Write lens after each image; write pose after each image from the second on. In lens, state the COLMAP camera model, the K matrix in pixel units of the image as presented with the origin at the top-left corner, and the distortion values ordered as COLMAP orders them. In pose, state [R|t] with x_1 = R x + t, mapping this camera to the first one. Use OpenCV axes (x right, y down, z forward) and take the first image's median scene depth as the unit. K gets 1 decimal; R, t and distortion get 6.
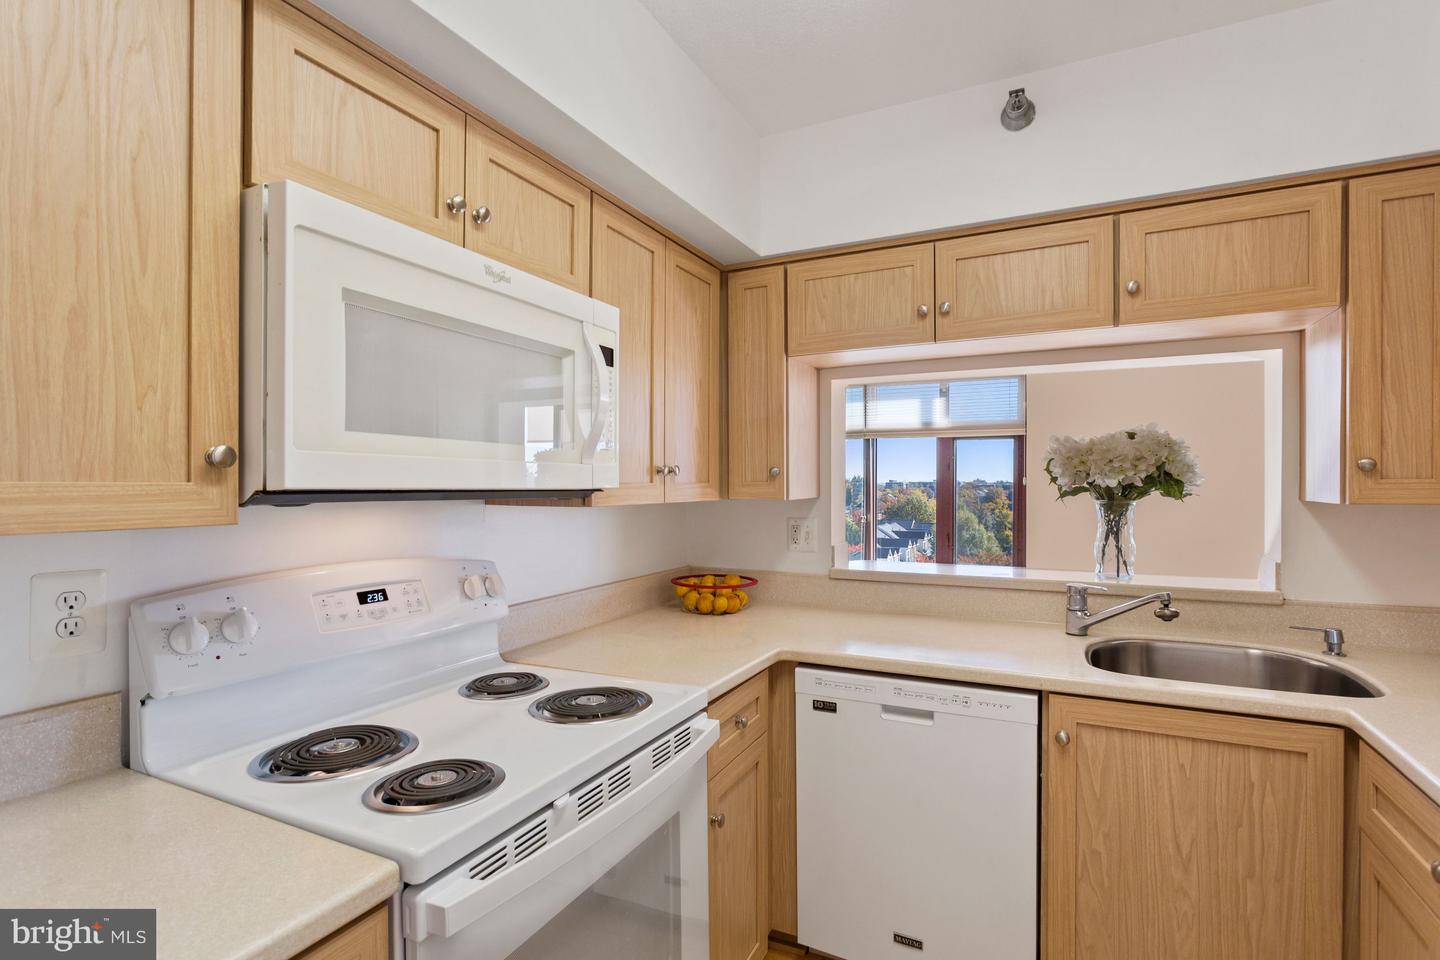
lens RADIAL K [[699.2, 0, 725.2], [0, 699.2, 502.3], [0, 0, 1]] dist [-0.013728, 0.009503]
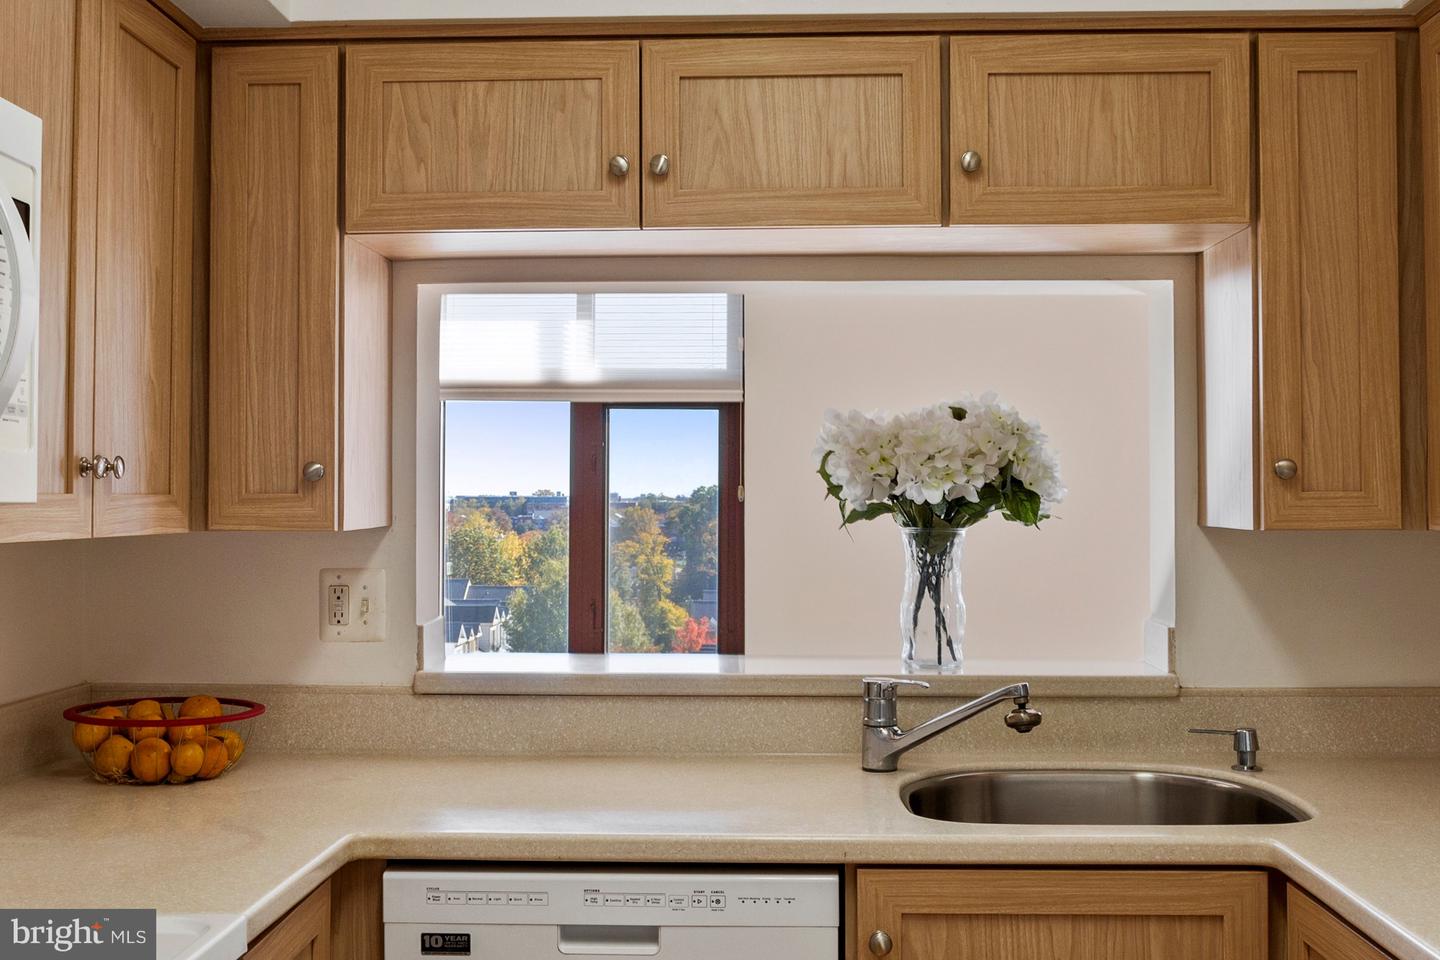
lens RADIAL K [[1613.6, 0, 714.1], [0, 1613.6, 512.5], [0, 0, 1]] dist [-0.017997, 0.053983]
pose [[0.913016, -0.001031, 0.407923, -0.157976], [0.008781, 0.999815, -0.017127, 0.006500], [-0.407830, 0.019219, 0.912855, -0.137892]]
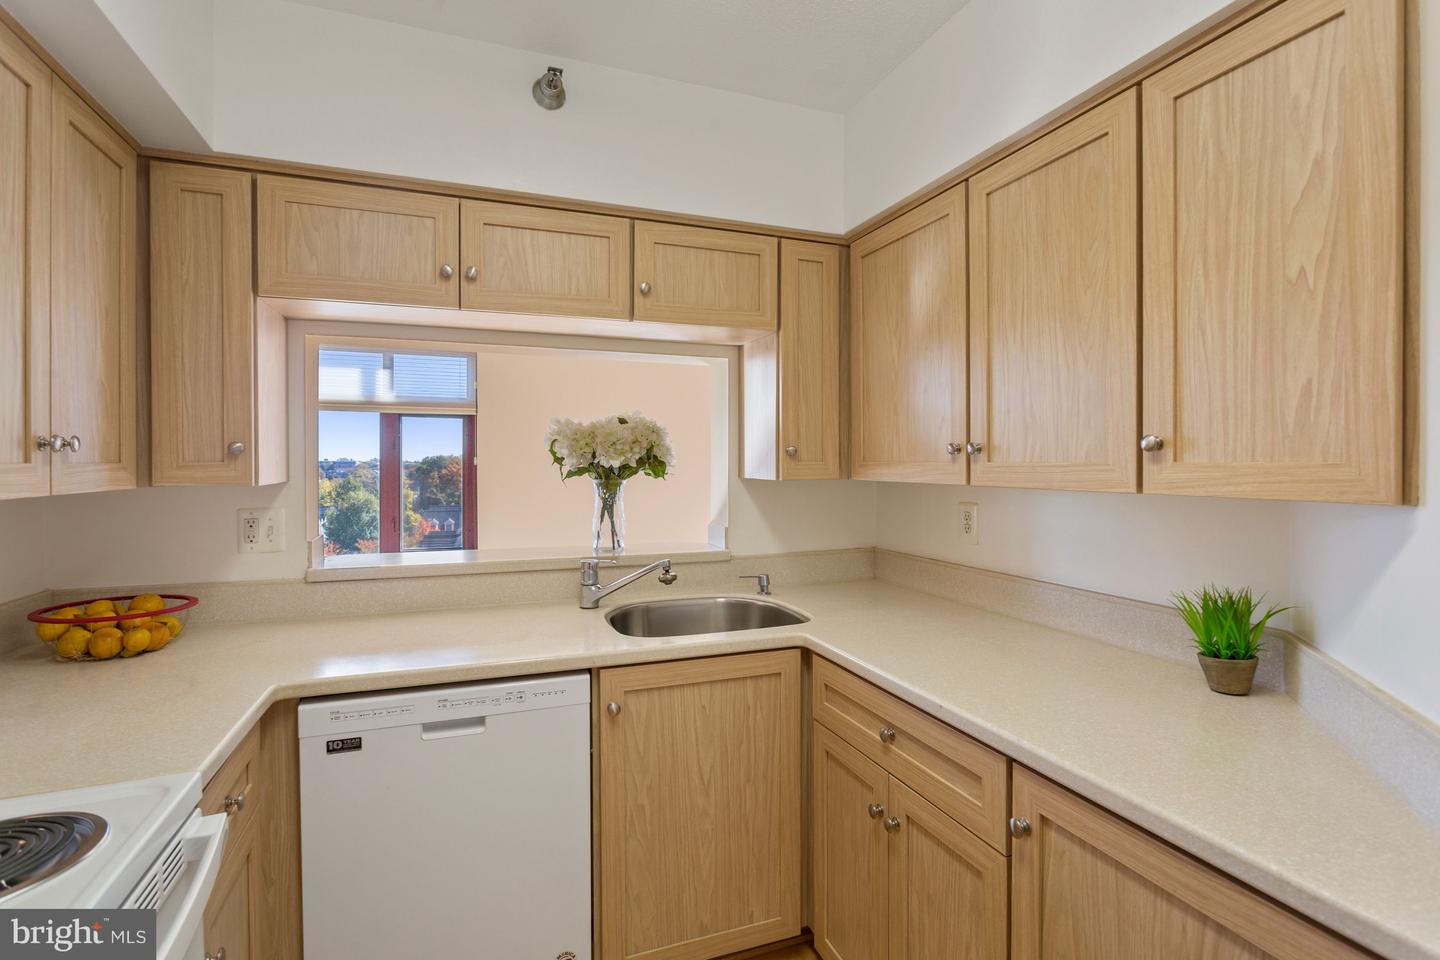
lens RADIAL K [[690.8, 0, 720.0], [0, 690.8, 480.0], [0, 0, 1]] dist [-0.016505, 0.010422]
pose [[0.680341, -0.016006, 0.732721, -0.140347], [0.017374, 0.999833, 0.005709, -0.006593], [-0.732689, 0.008846, 0.680506, 0.159533]]
